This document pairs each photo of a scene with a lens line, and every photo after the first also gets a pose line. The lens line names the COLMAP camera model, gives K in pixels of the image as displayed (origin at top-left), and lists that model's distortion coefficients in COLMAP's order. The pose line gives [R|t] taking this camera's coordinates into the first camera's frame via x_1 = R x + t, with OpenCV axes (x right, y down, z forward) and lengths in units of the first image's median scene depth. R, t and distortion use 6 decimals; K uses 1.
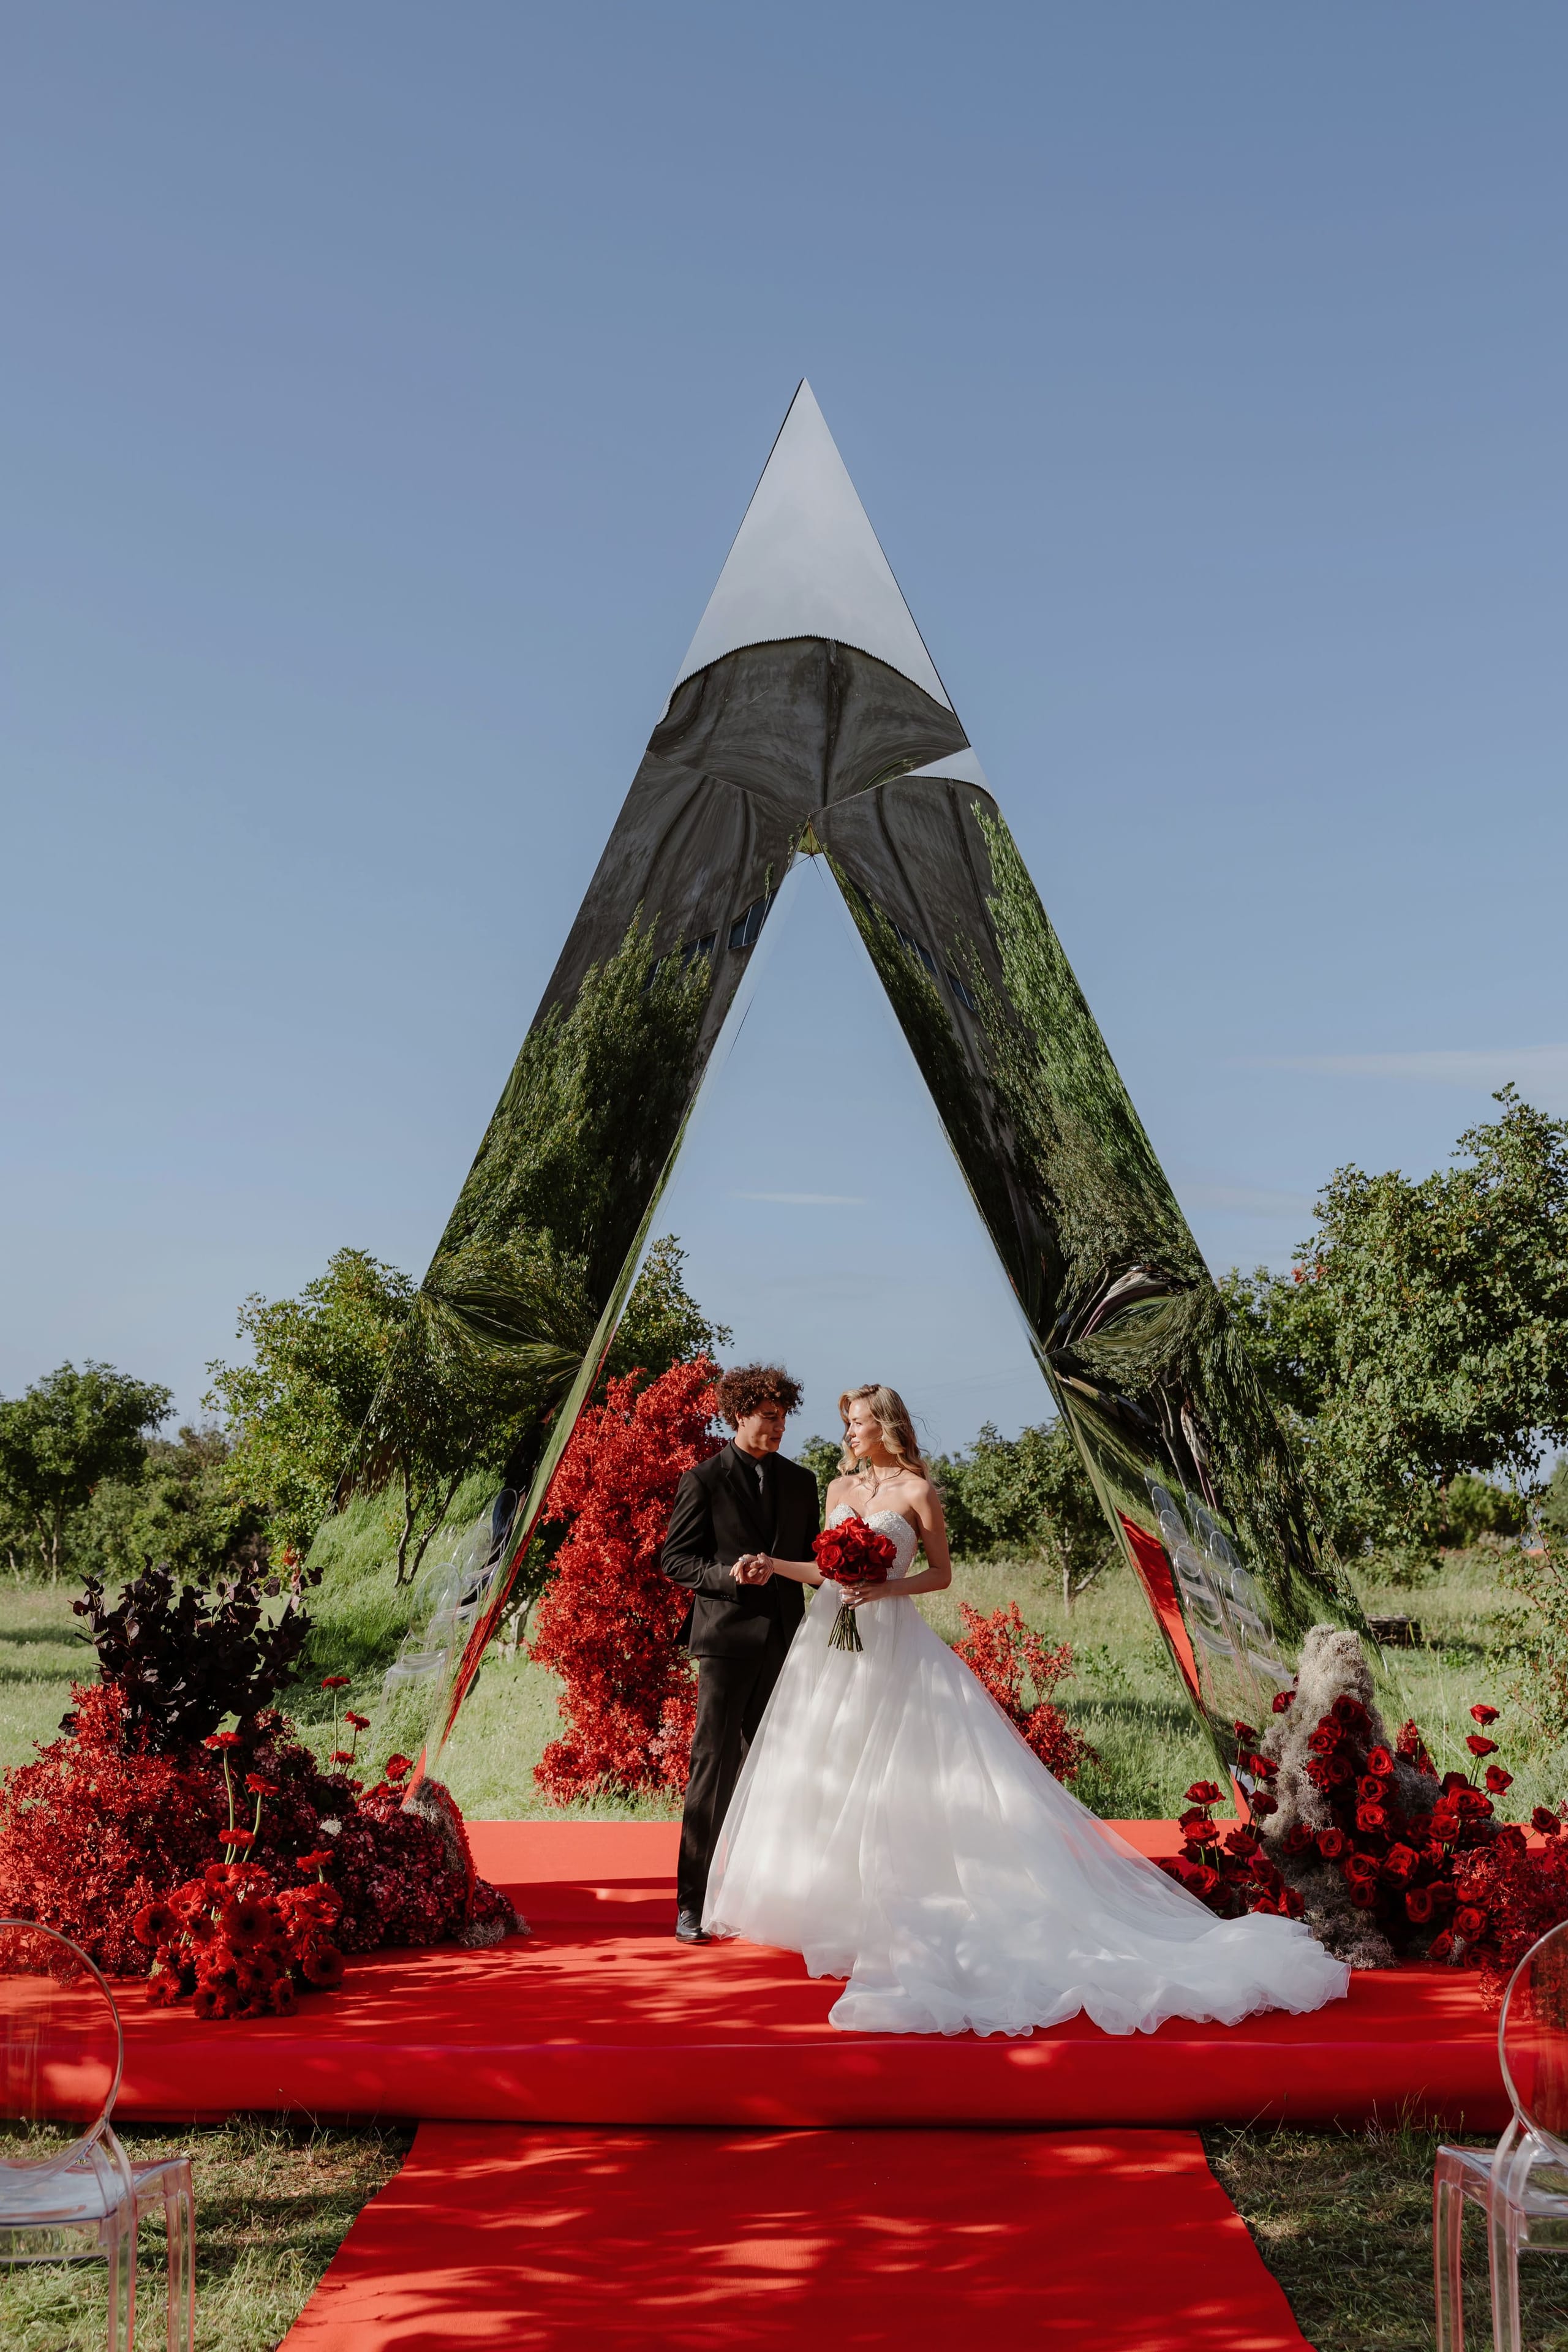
lens RADIAL K [[2662.1, 0, 755.5], [0, 2662.1, 1190.7], [0, 0, 1]] dist [0.006710, 0.035189]
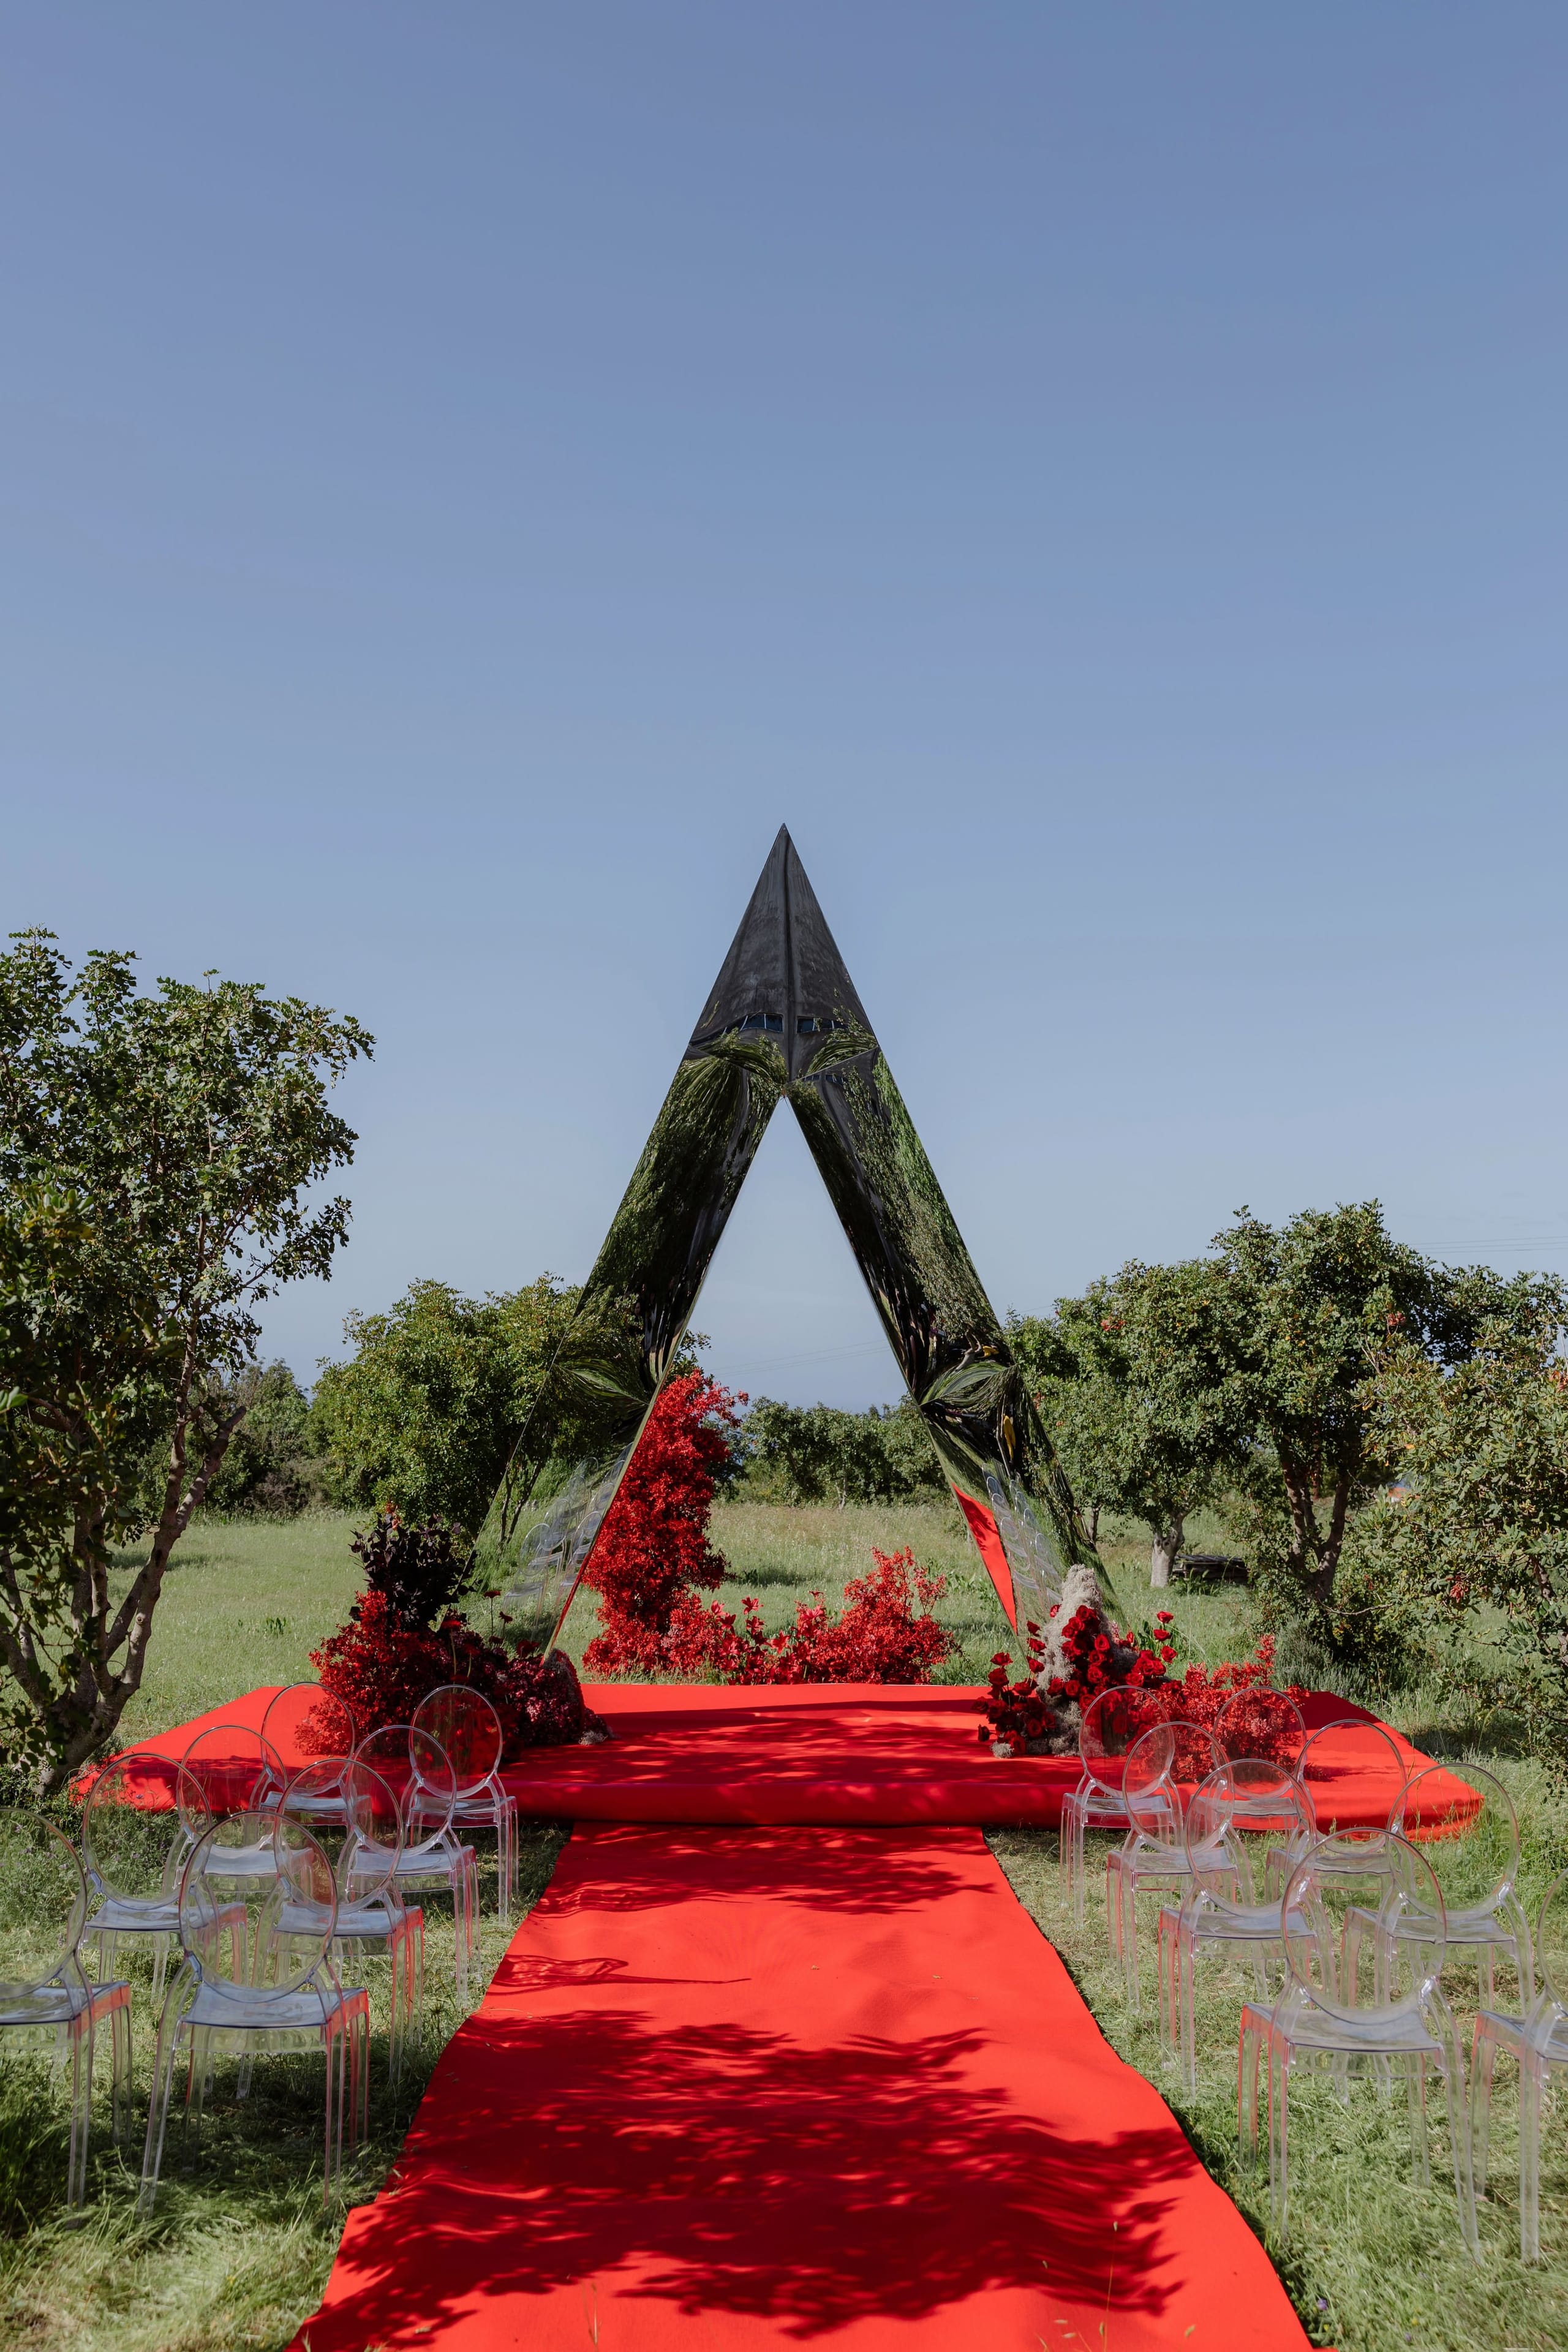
lens RADIAL K [[2455.6, 0, 705.0], [0, 2455.6, 1167.7], [0, 0, 1]] dist [0.039899, 0.009691]
pose [[0.999948, 0.010129, 0.000920, -0.021172], [-0.010133, 0.999938, 0.004600, -0.066898], [-0.000874, -0.004609, 0.999989, -0.399226]]
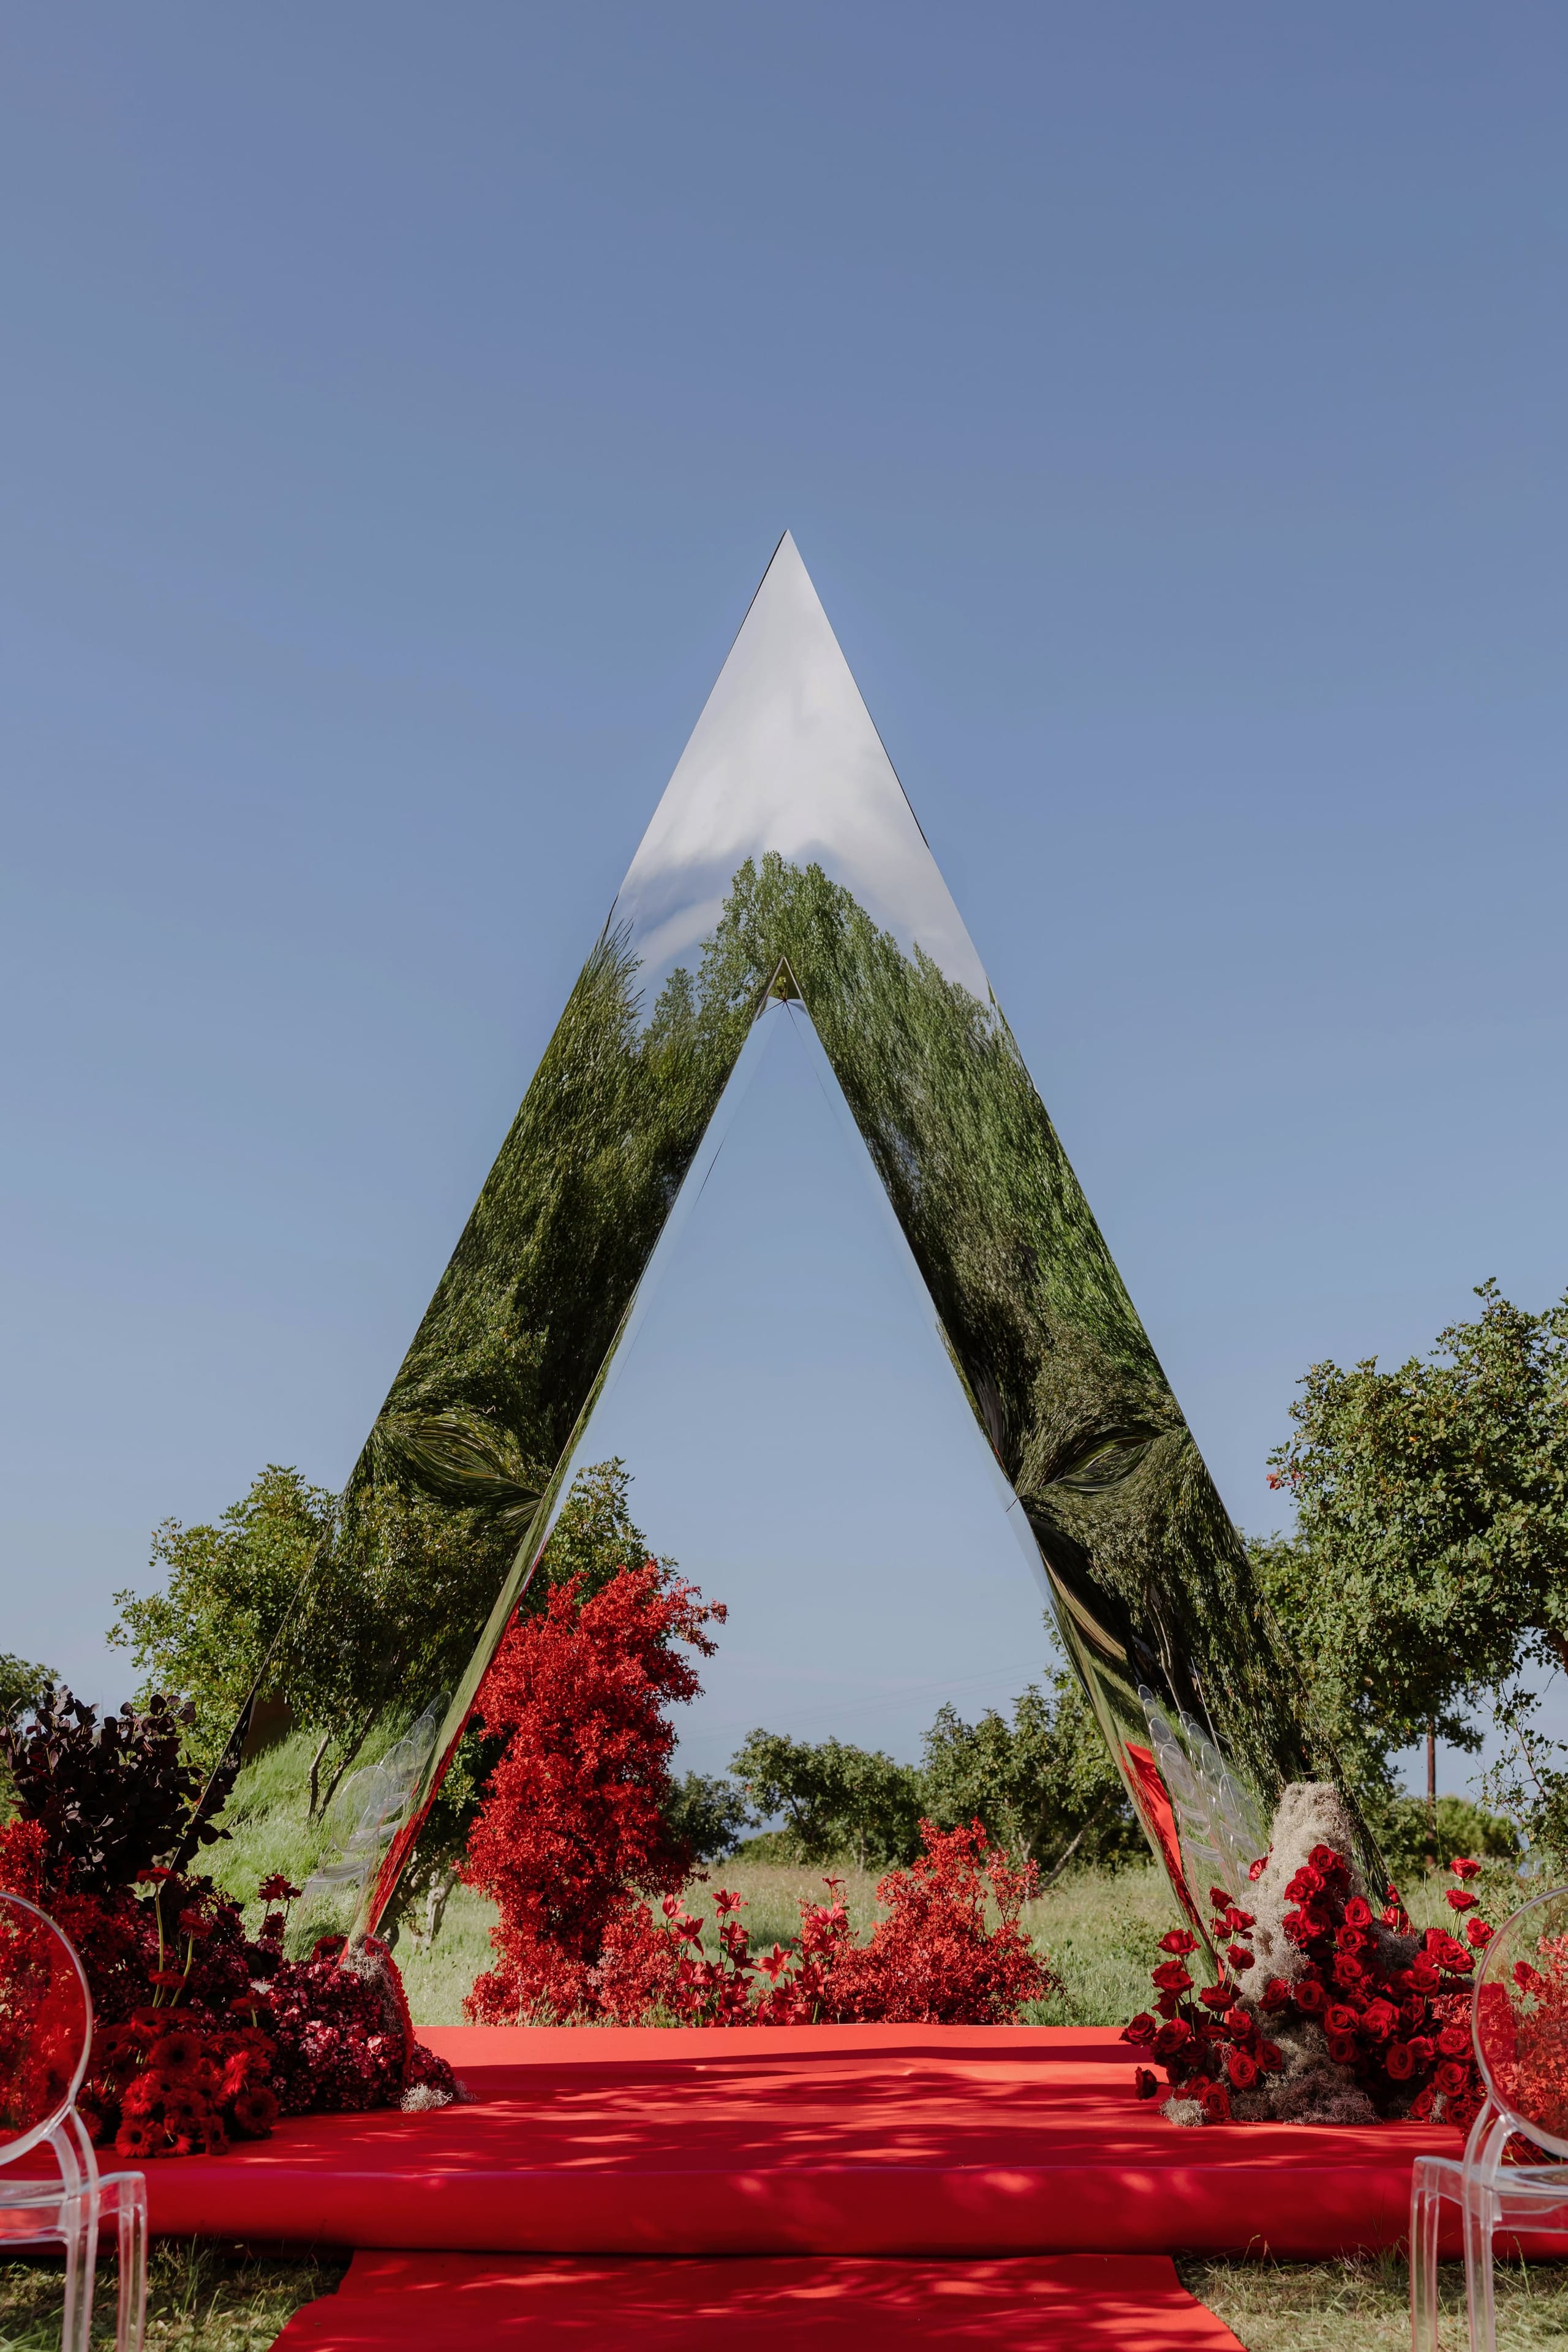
lens RADIAL K [[2846.1, 0, 810.5], [0, 2846.1, 1179.6], [0, 0, 1]] dist [0.016791, 0.036451]
pose [[0.999077, 0.018814, 0.038604, -0.006009], [-0.014557, 0.994074, -0.107729, 0.040615], [-0.040402, 0.107067, 0.993431, -0.031283]]
